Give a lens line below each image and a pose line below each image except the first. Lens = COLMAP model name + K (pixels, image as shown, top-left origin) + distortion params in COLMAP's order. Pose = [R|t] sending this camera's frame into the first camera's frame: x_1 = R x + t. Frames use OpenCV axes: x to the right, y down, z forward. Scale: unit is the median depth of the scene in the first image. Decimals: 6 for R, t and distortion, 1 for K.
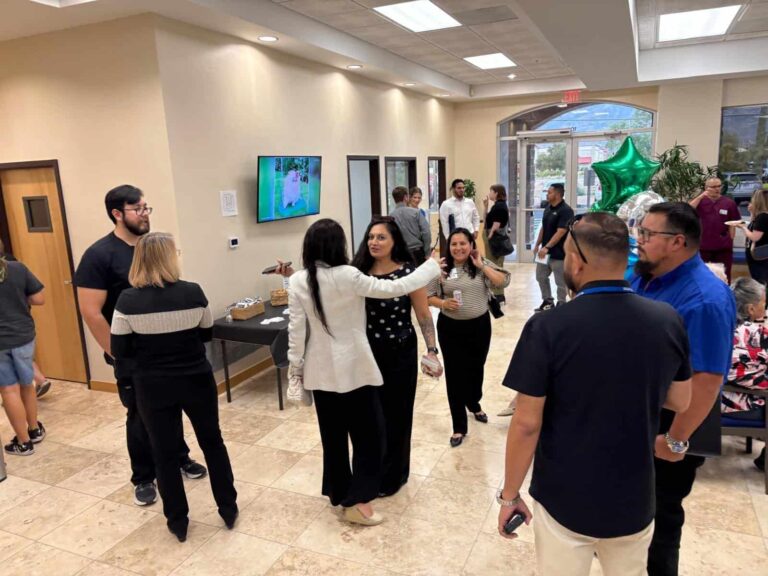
lens RADIAL K [[569.7, 0, 382.0], [0, 569.7, 289.1], [0, 0, 1]] dist [0.034759, -0.041548]
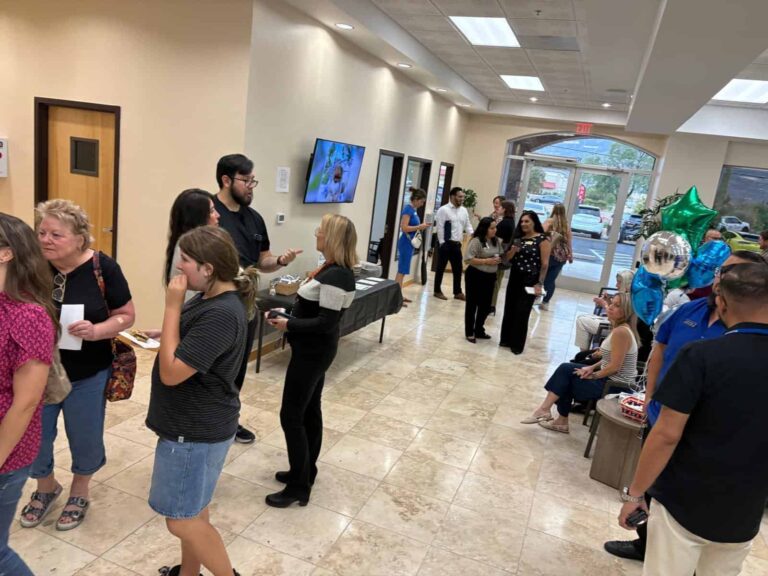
lens RADIAL K [[568.3, 0, 384.0], [0, 568.3, 288.0], [0, 0, 1]] dist [0.037201, -0.030817]
pose [[0.984350, 0.156371, 0.081255, -0.138923], [-0.157150, 0.987569, 0.003248, 0.008551], [-0.079737, -0.015967, 0.996688, -0.027060]]
